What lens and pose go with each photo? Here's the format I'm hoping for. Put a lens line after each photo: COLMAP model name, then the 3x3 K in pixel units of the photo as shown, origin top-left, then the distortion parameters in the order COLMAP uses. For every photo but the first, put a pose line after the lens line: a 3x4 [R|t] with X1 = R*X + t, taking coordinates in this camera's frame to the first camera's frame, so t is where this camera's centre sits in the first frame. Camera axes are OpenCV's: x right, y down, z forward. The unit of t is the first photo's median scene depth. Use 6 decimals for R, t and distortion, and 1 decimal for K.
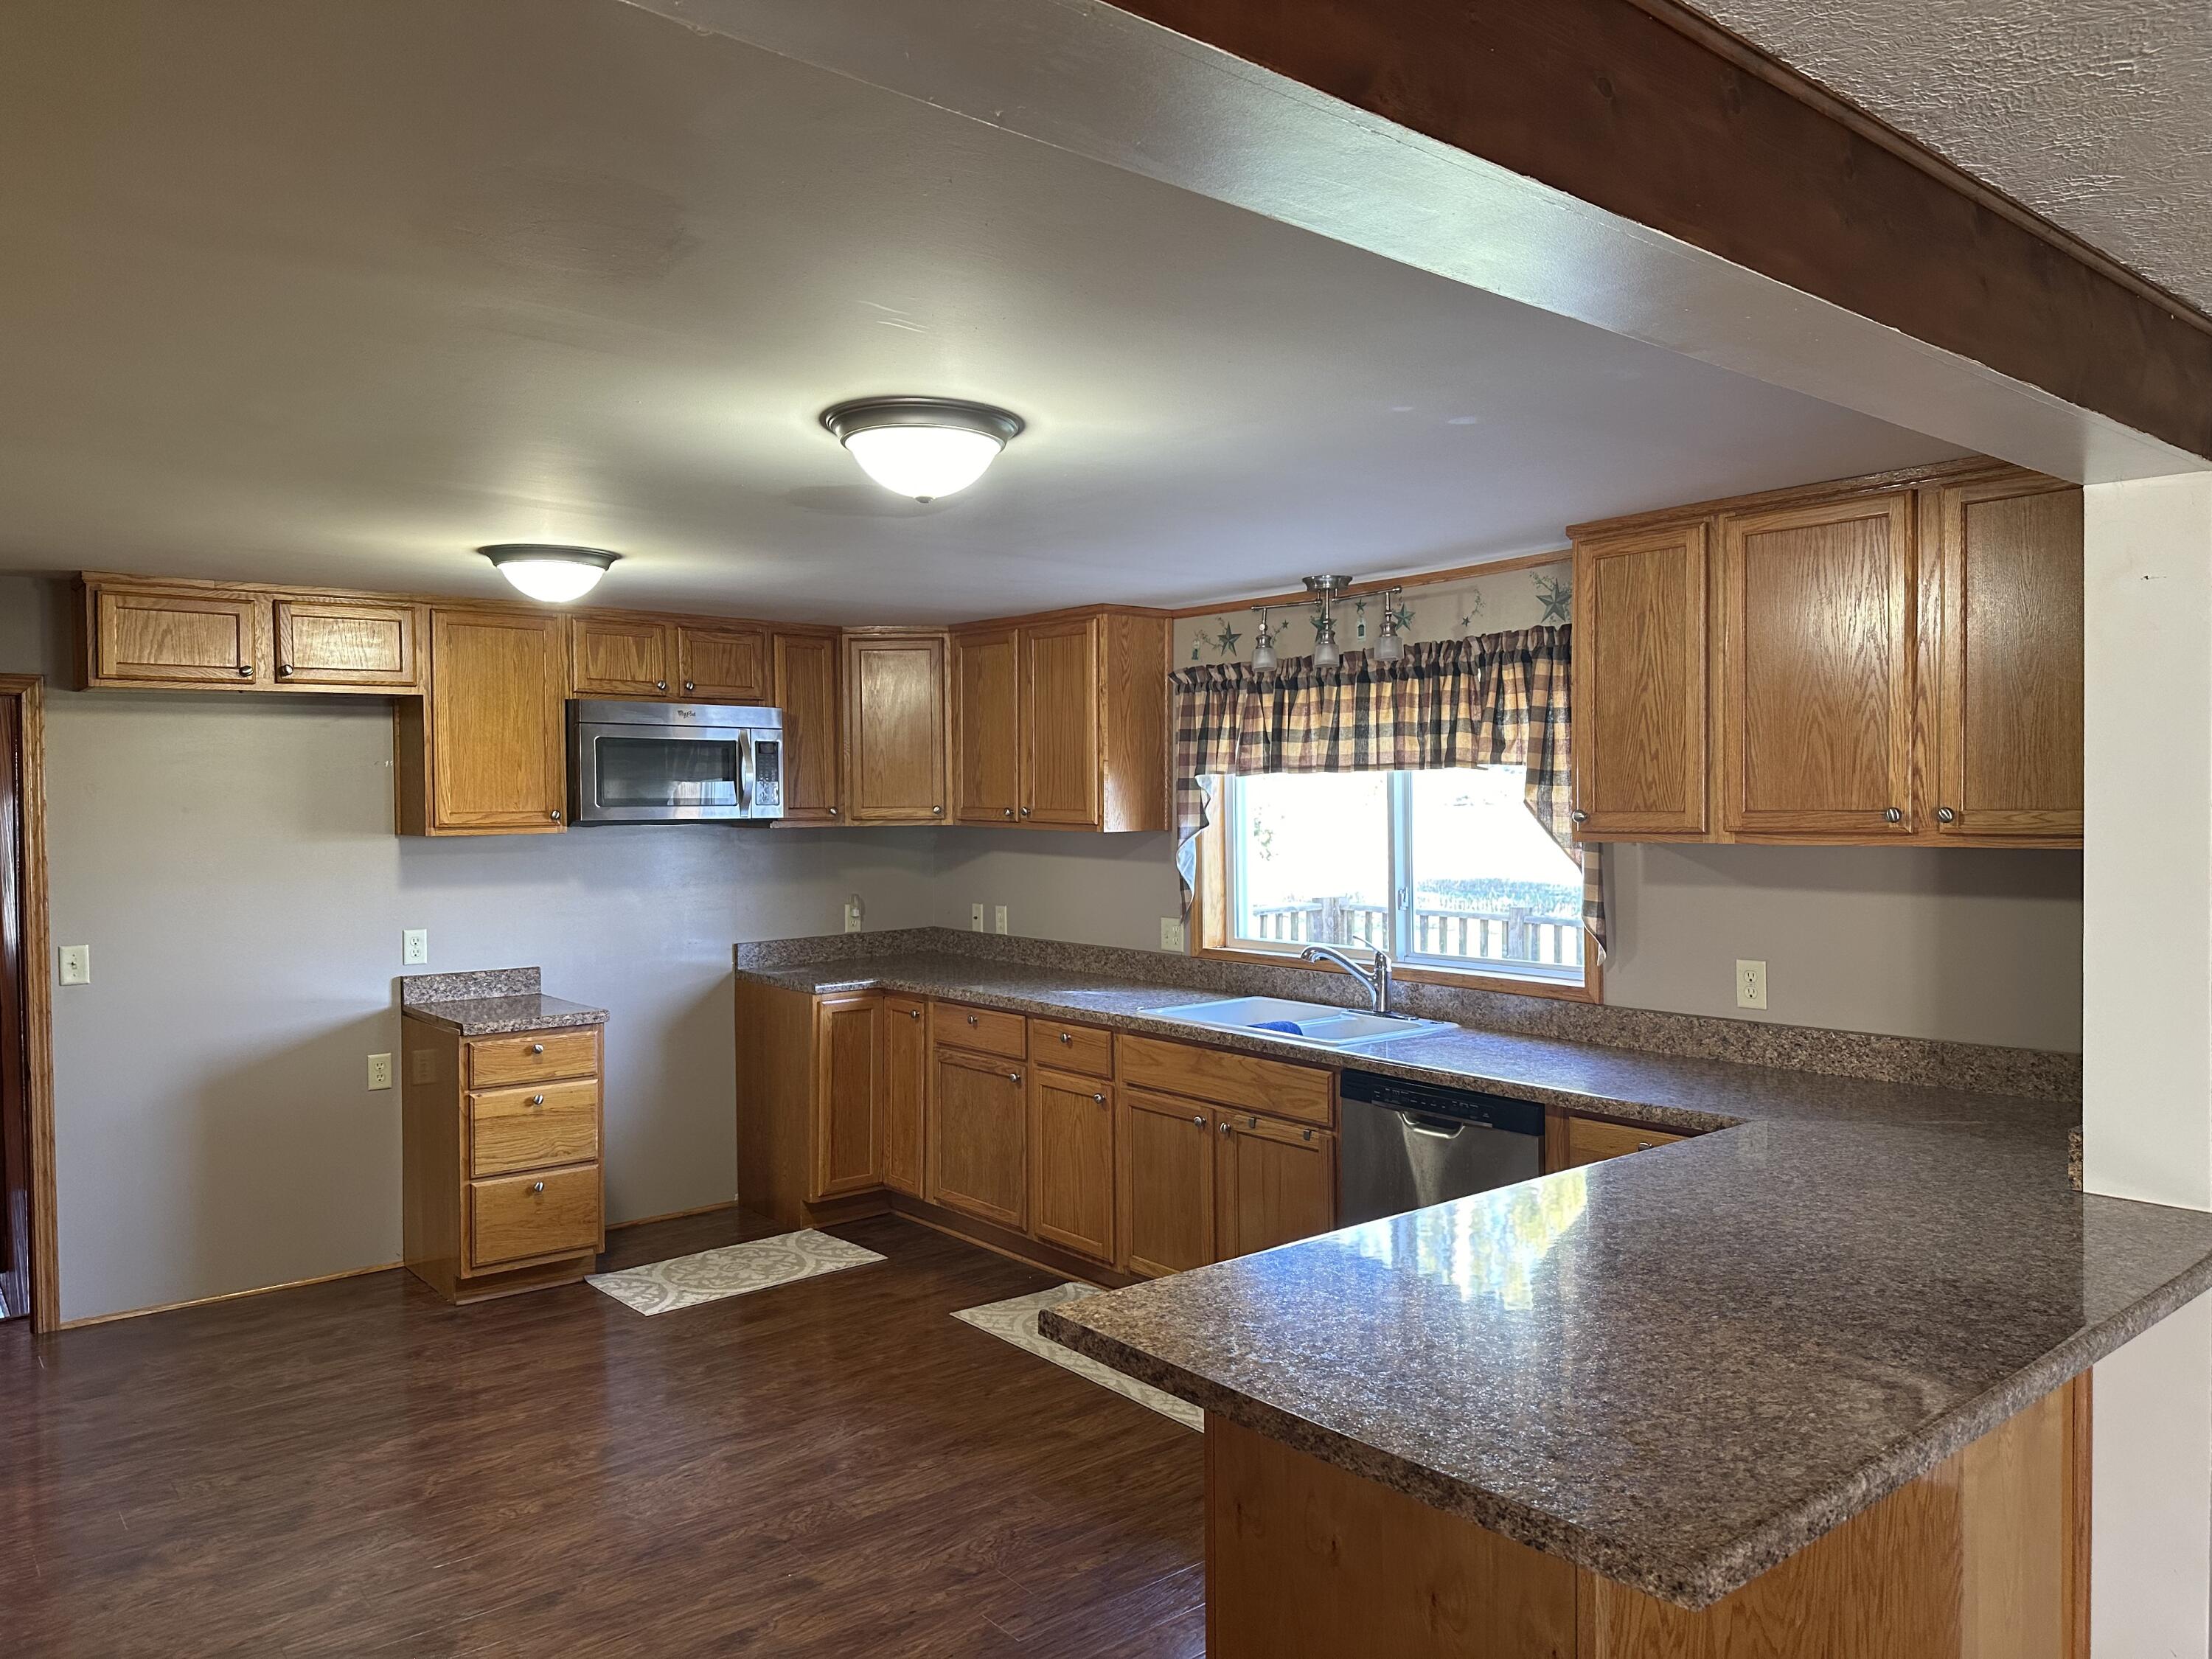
lens RADIAL K [[1545.0, 0, 1114.7], [0, 1545.0, 819.0], [0, 0, 1]] dist [0.166773, -0.285432]
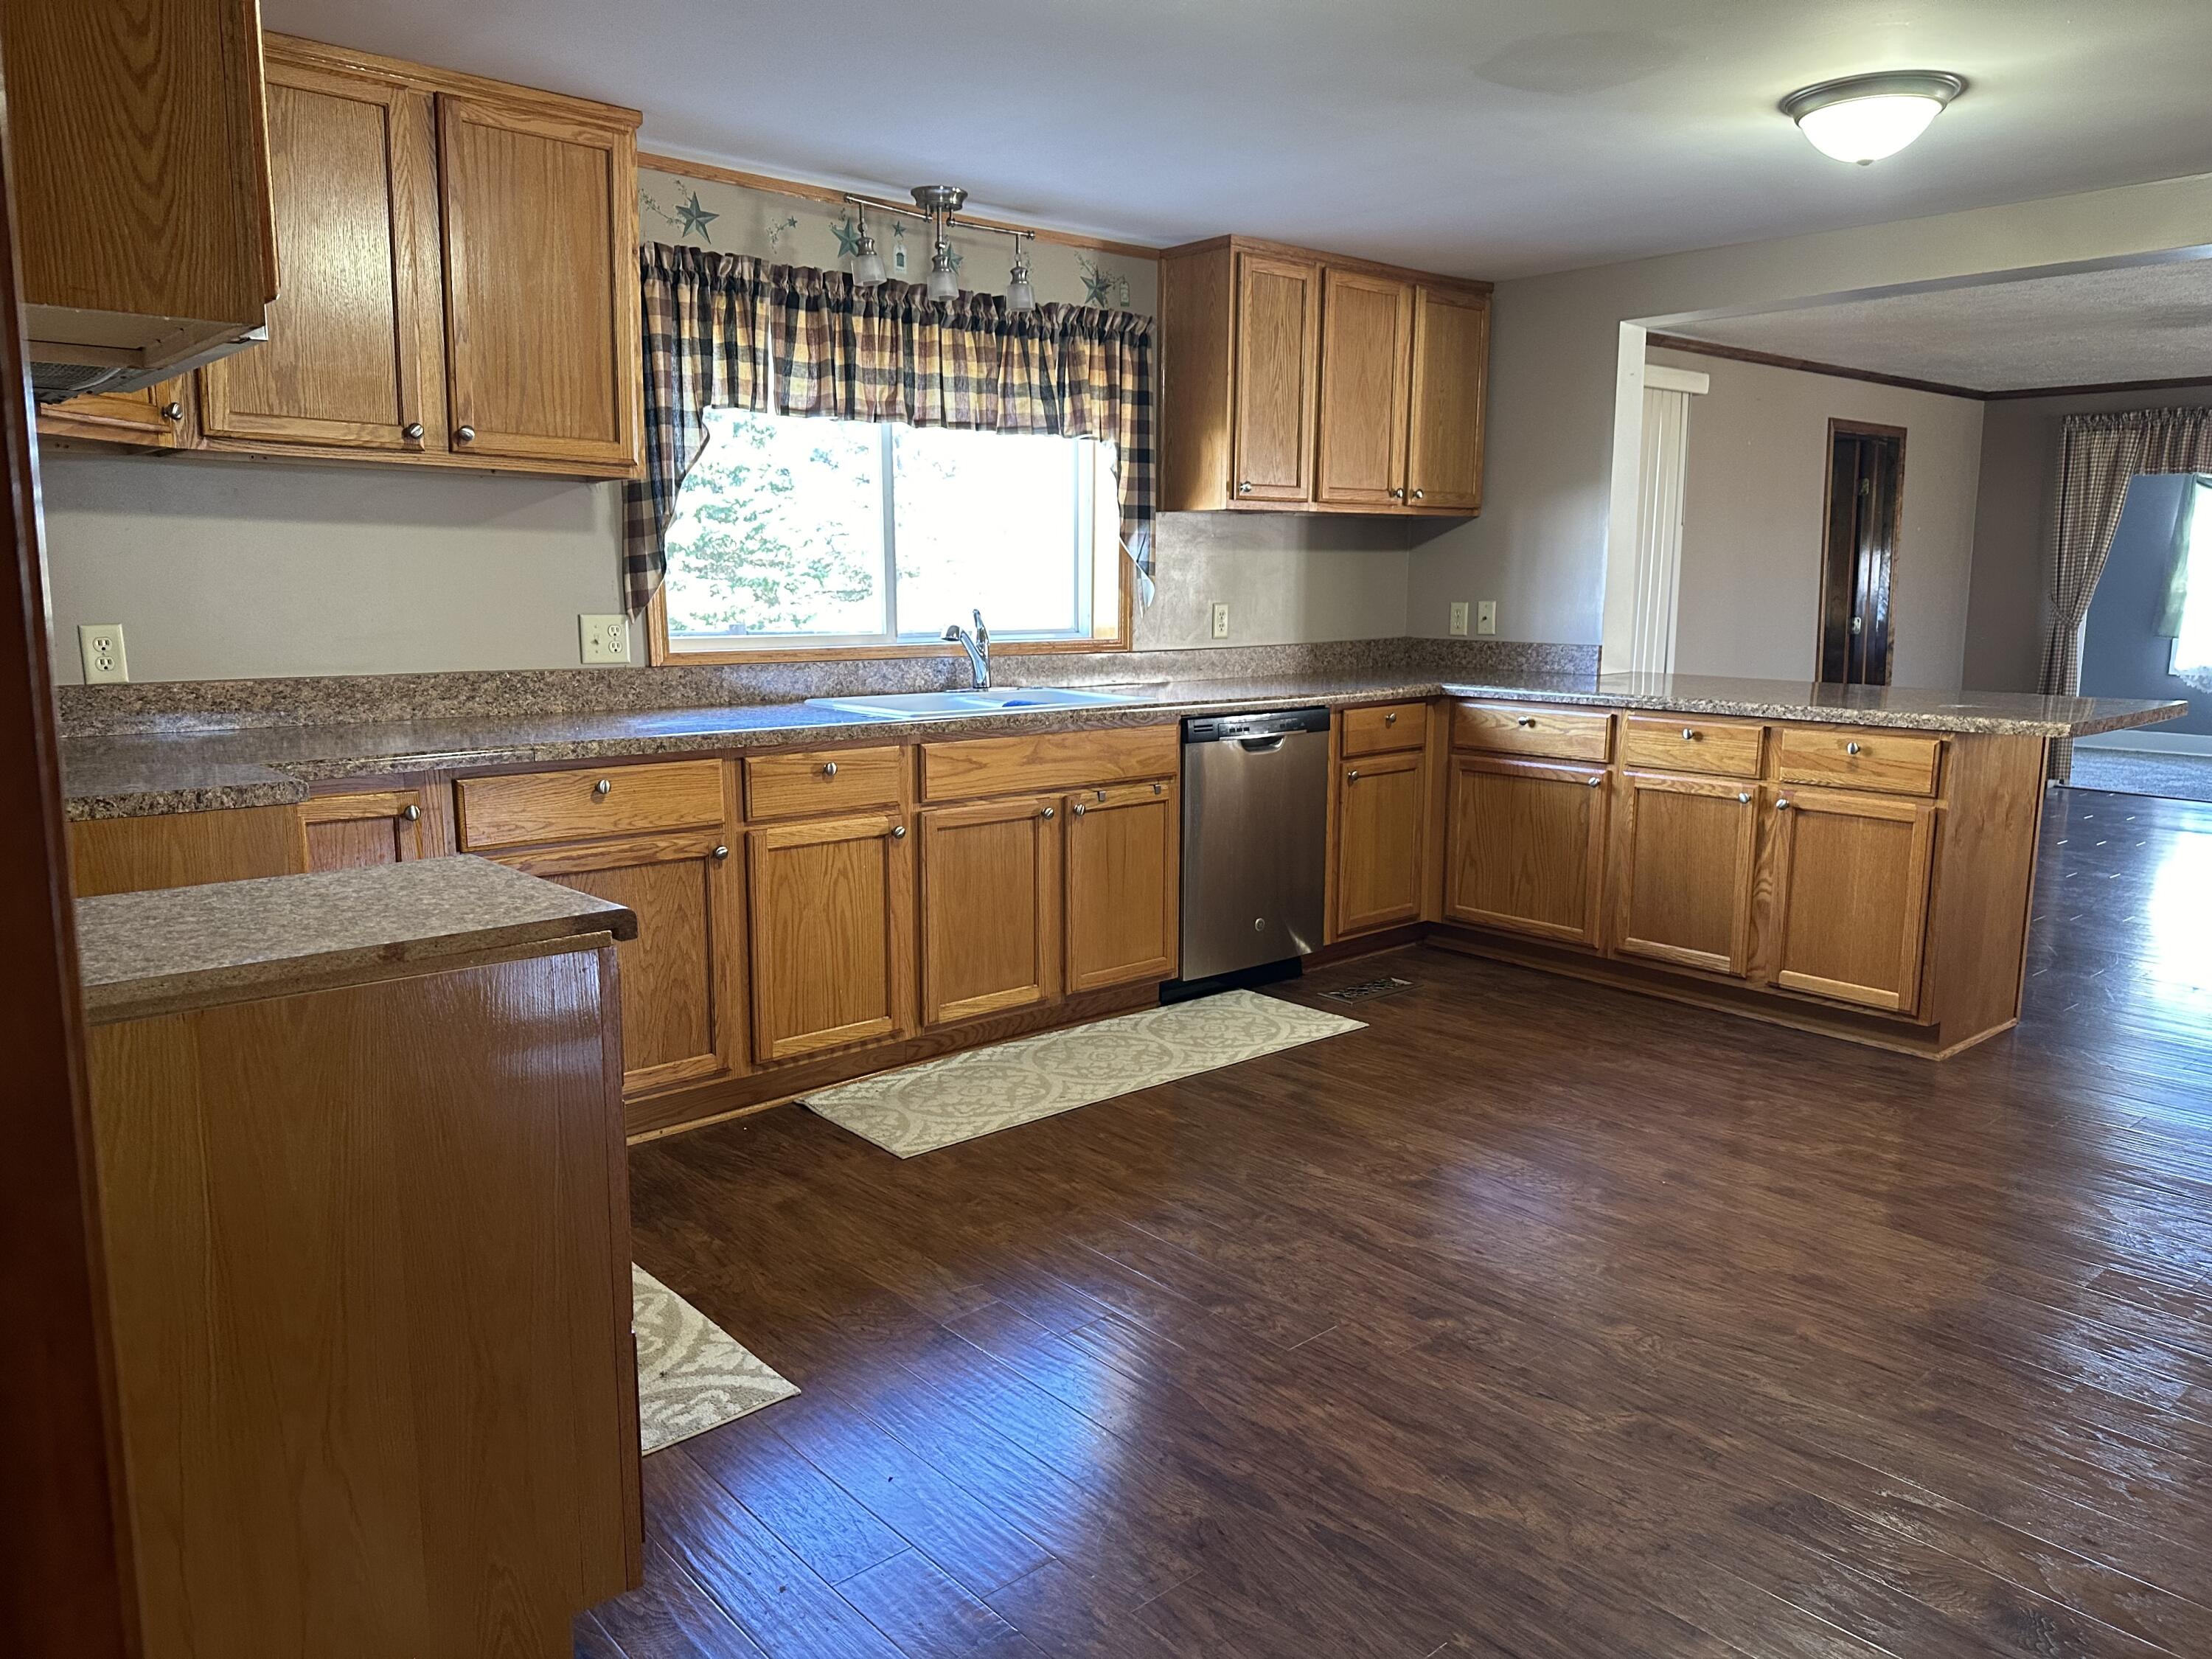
lens RADIAL K [[1545.0, 0, 1114.7], [0, 1545.0, 819.0], [0, 0, 1]] dist [0.166773, -0.285432]
pose [[-0.030876, -0.150825, 0.988078, -0.820373], [0.009012, 0.988467, 0.151166, 0.061210], [-0.999483, 0.013572, -0.029161, 0.968697]]
